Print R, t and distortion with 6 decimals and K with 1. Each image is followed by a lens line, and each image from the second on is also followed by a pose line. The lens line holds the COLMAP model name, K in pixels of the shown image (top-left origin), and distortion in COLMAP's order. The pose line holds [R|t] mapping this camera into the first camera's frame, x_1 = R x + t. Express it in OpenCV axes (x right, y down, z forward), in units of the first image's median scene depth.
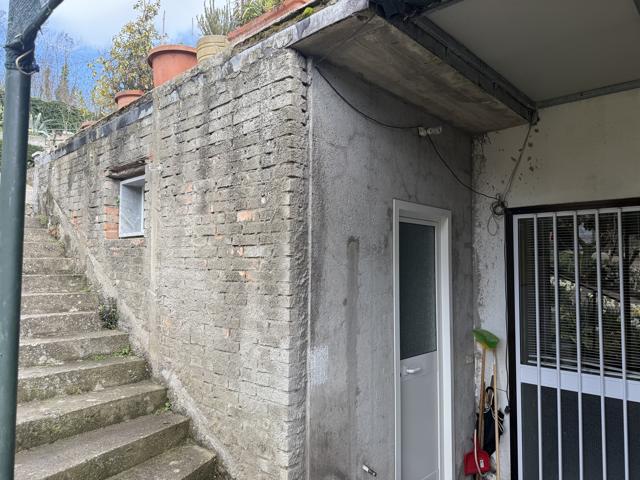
lens RADIAL K [[454.0, 0, 319.8], [0, 454.0, 240.5], [0, 0, 1]] dist [0.047941, -0.026269]
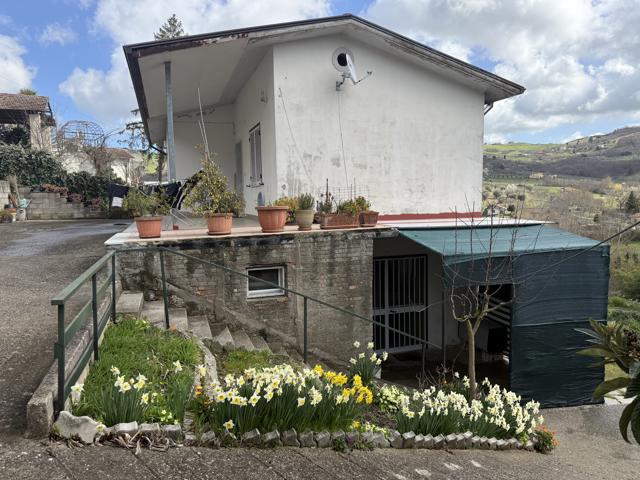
lens RADIAL K [[454.0, 0, 319.8], [0, 454.0, 238.8], [0, 0, 1]] dist [0.047941, -0.026269]
pose [[0.464282, -0.083877, 0.881707, -2.824273], [-0.026683, 0.993729, 0.108584, -0.676976], [-0.885285, -0.073940, 0.459132, -0.180288]]
